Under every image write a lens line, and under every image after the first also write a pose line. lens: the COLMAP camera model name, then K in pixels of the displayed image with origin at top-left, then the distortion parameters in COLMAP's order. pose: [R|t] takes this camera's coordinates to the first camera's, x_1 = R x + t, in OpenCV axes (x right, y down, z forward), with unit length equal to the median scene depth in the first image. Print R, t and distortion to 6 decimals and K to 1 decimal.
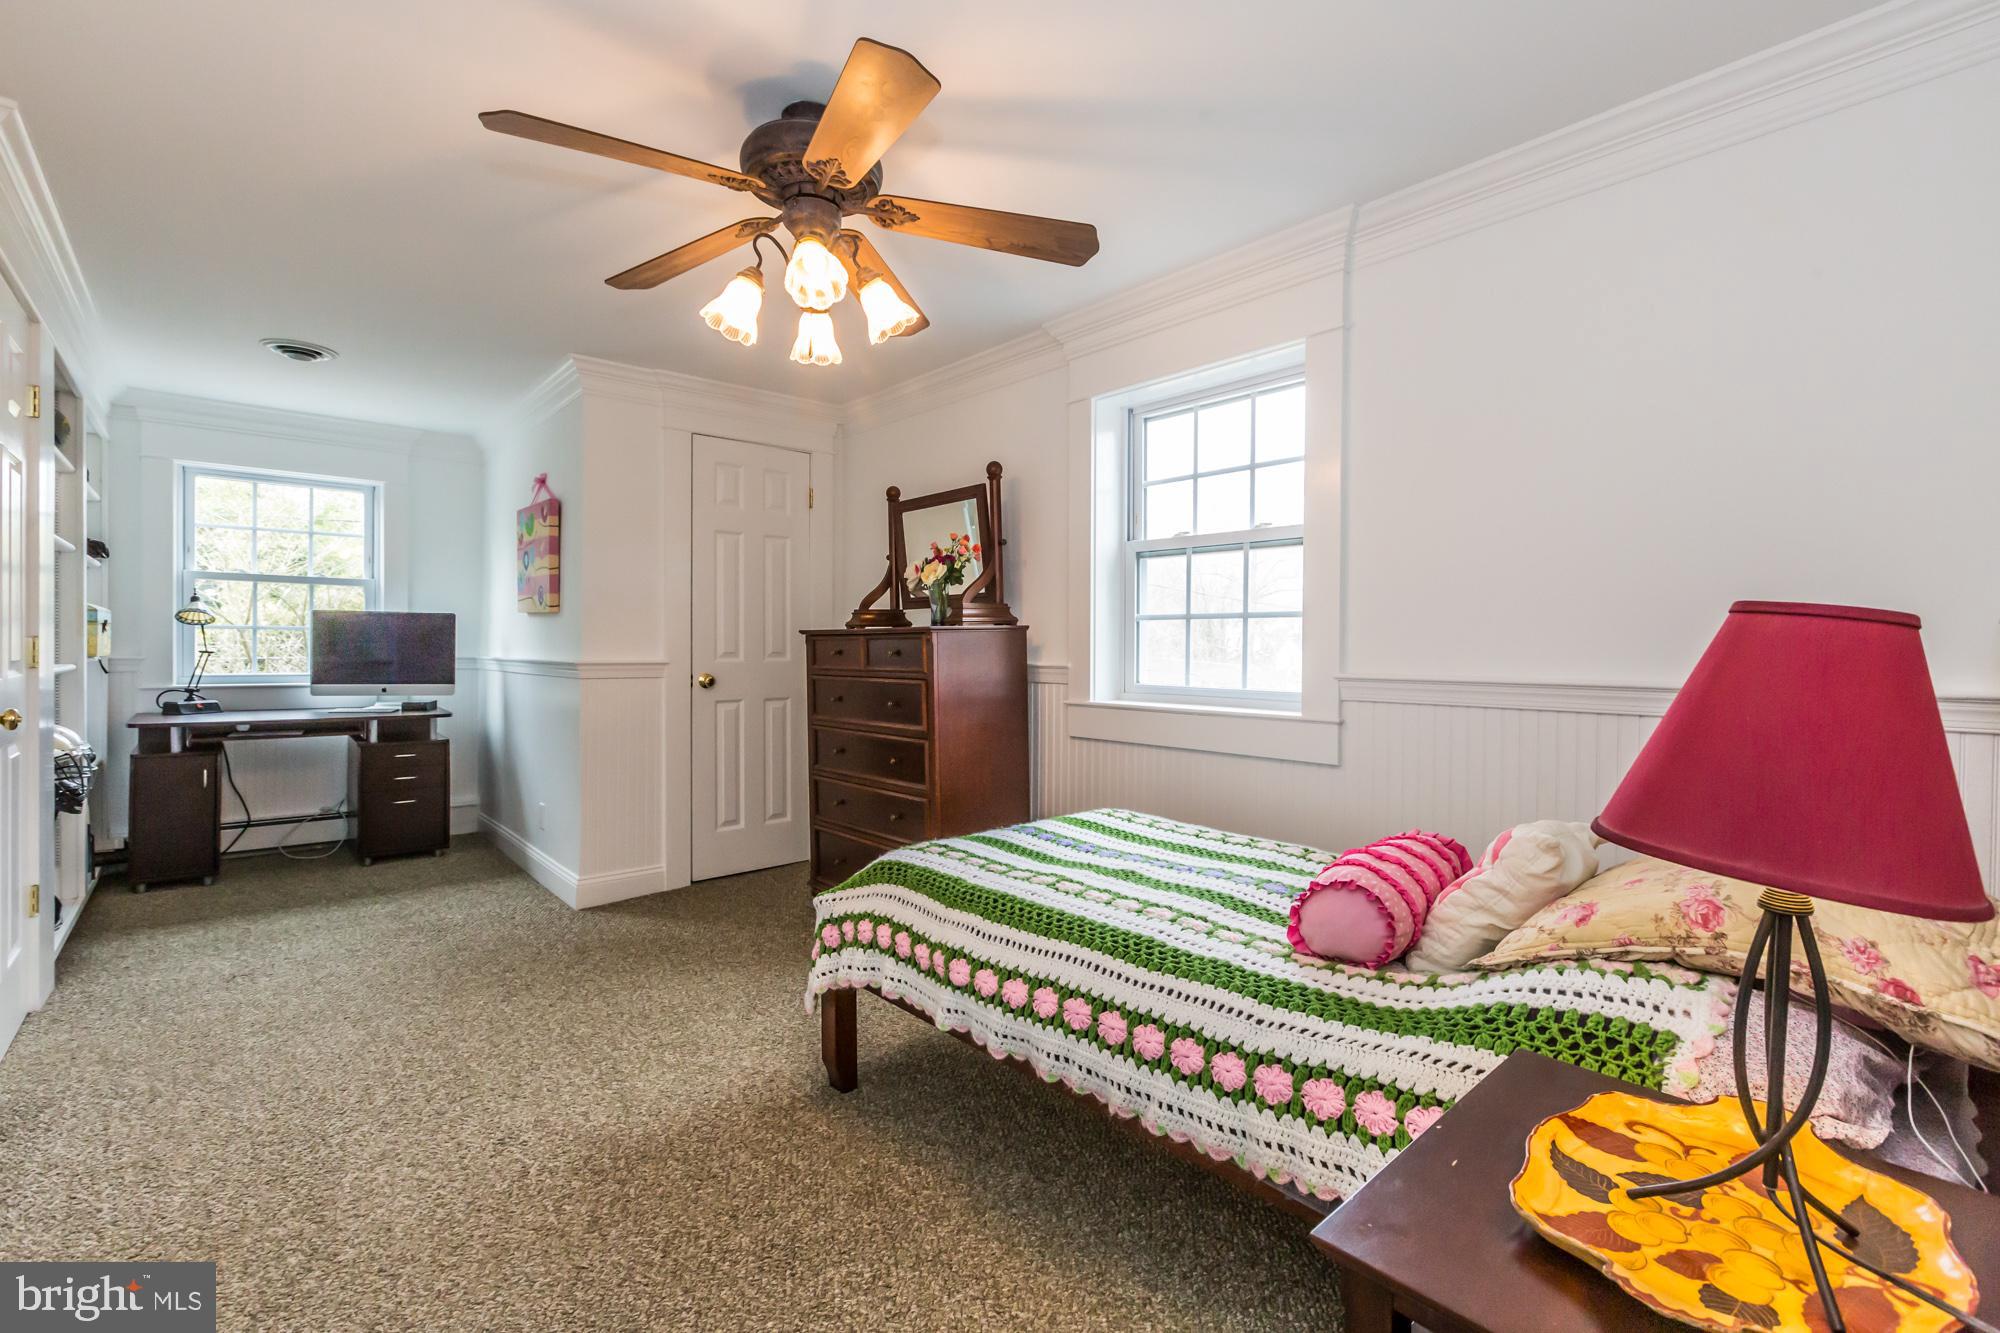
lens RADIAL K [[909.9, 0, 1033.9], [0, 909.9, 652.4], [0, 0, 1]] dist [-0.004636, -0.001674]
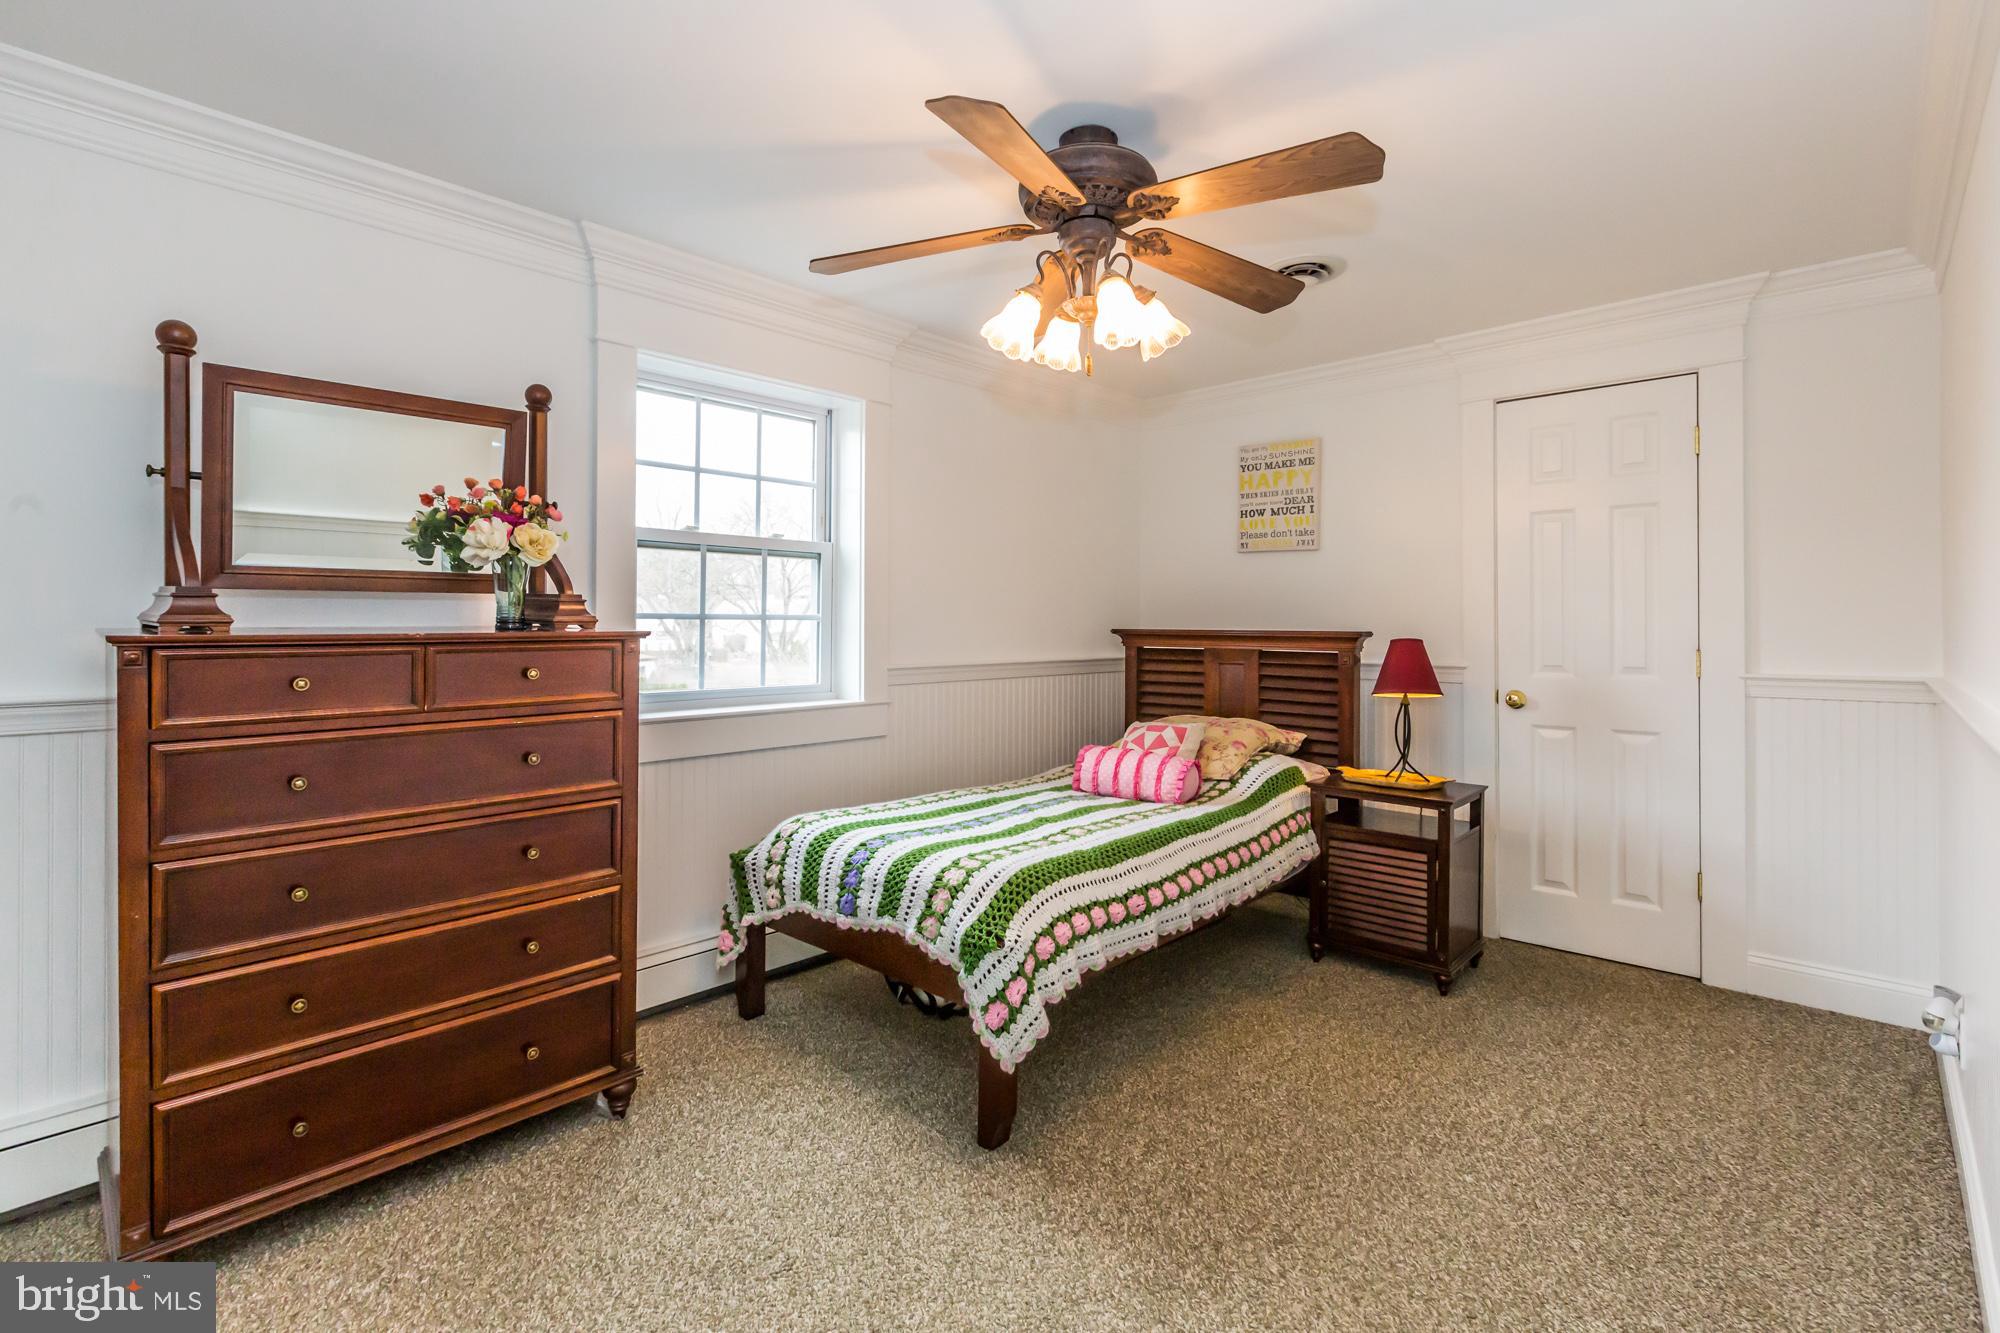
lens RADIAL K [[909.9, 0, 992.1], [0, 909.9, 621.7], [0, 0, 1]] dist [-0.004636, -0.001674]
pose [[-0.080663, -0.003185, 0.996736, -1.594424], [0.002358, 0.999991, 0.003386, -0.072122], [-0.996739, 0.002623, -0.080655, 1.526337]]
